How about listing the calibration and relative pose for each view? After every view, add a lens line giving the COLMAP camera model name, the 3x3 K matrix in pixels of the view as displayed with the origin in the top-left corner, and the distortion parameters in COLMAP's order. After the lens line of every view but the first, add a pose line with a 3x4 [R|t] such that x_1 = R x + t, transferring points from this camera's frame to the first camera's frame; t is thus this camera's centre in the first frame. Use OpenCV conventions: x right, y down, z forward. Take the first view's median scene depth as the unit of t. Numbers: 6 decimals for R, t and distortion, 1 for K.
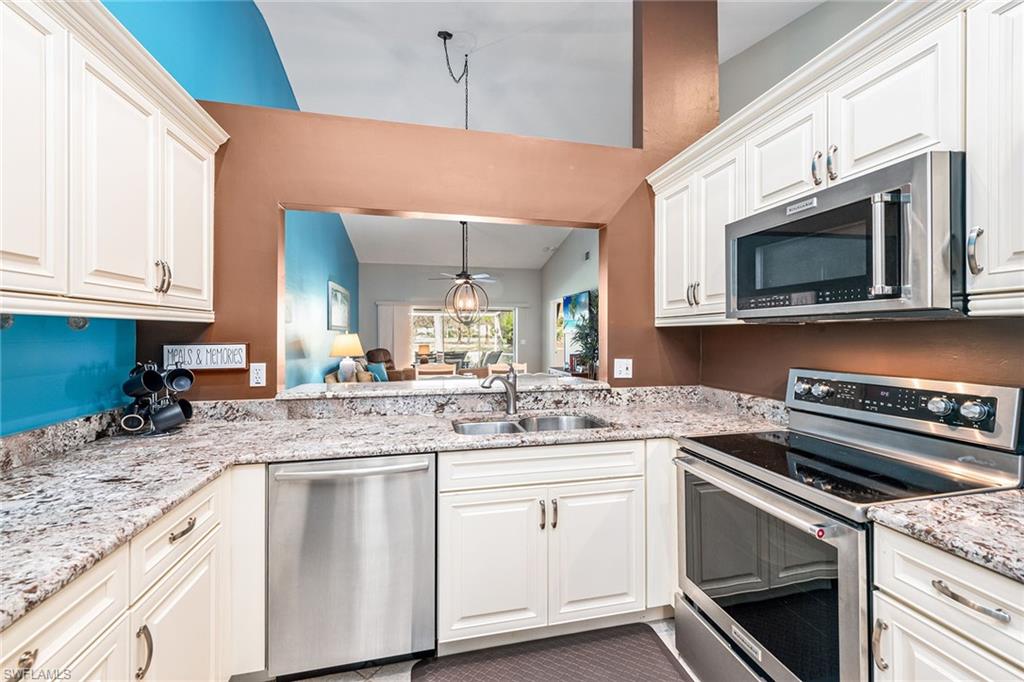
lens RADIAL K [[416.3, 0, 509.1], [0, 416.3, 337.1], [0, 0, 1]] dist [0.014142, -0.000350]
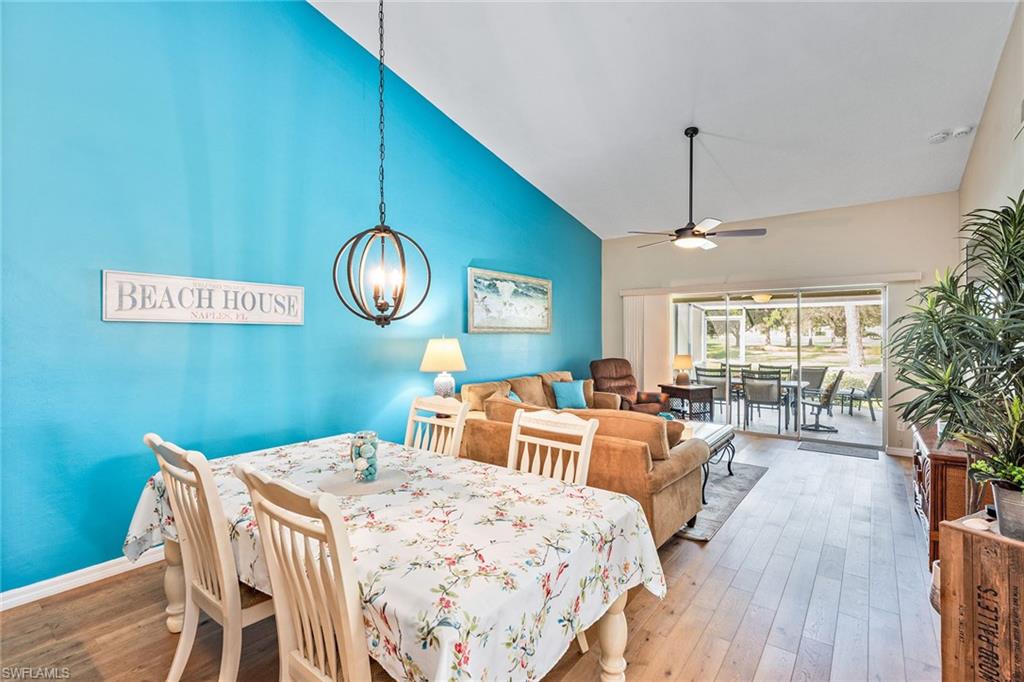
lens RADIAL K [[471.6, 0, 512.0], [0, 471.6, 336.8], [0, 0, 1]] dist [0.014732, -0.000448]
pose [[0.647248, 0.003705, -0.762270, 0.159451], [-0.005179, 0.999986, 0.000463, -0.006882], [0.762262, 0.003648, 0.647259, 0.322419]]
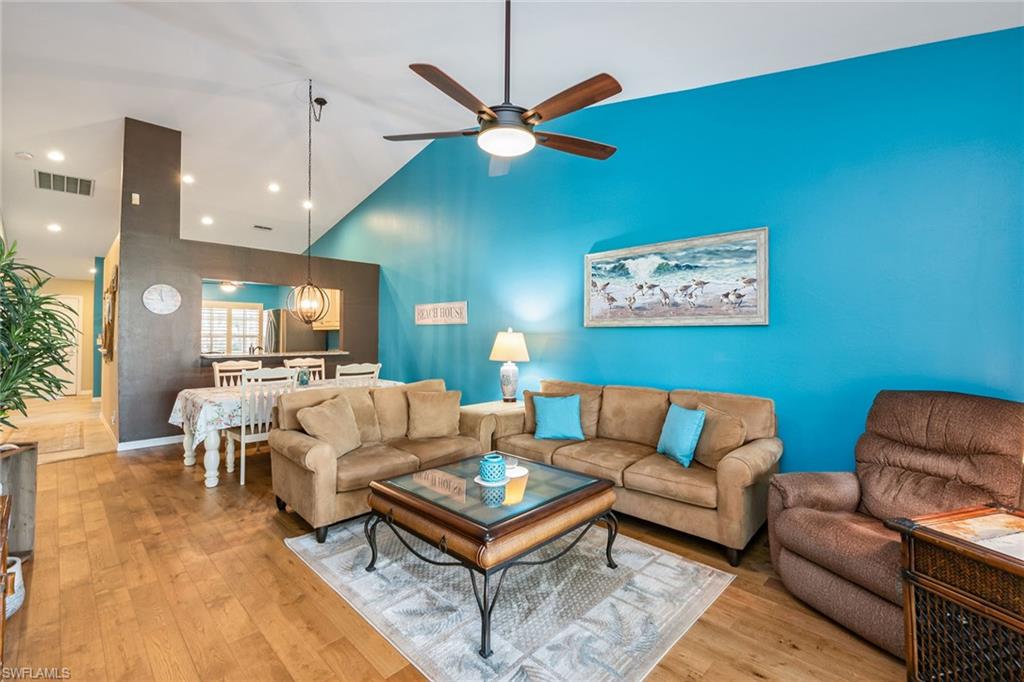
lens RADIAL K [[442.7, 0, 526.4], [0, 442.7, 330.5], [0, 0, 1]] dist [0.000357, 0.000129]
pose [[-0.828117, -0.010611, -0.560456, 0.033185], [-0.008857, 0.999944, -0.005844, -0.003870], [0.560486, 0.000125, -0.828164, 0.946267]]
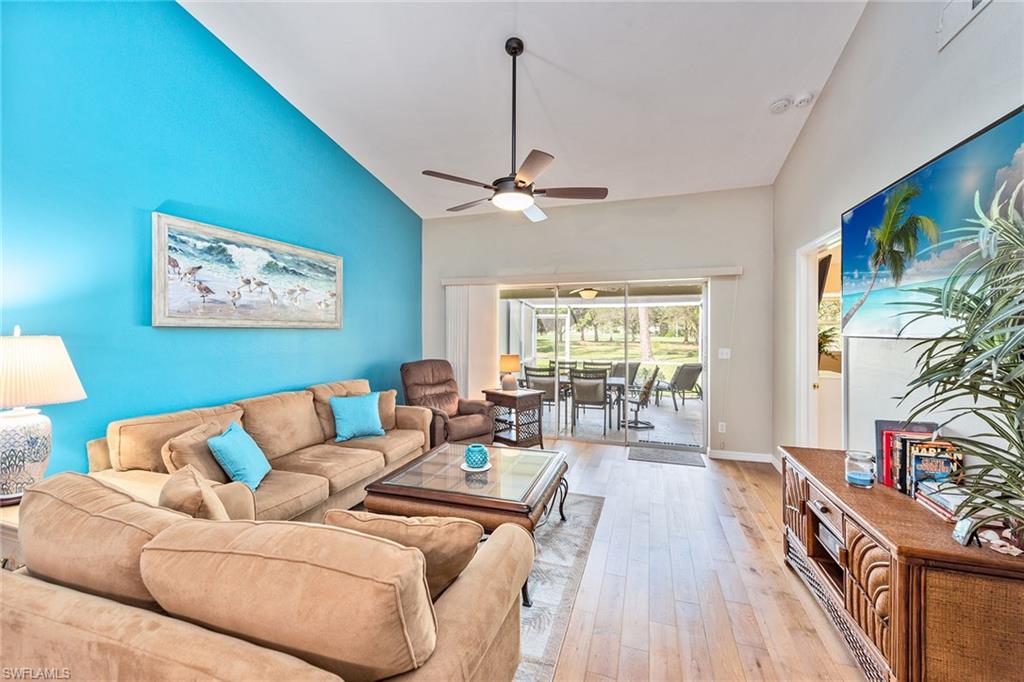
lens RADIAL K [[407.4, 0, 511.1], [0, 407.4, 331.3], [0, 0, 1]] dist [0.009005, 0.000032]
pose [[0.856662, 0.003285, -0.515867, 0.064535], [-0.008394, 0.999936, -0.007572, -0.006990], [0.515809, 0.010817, 0.856635, 0.512863]]
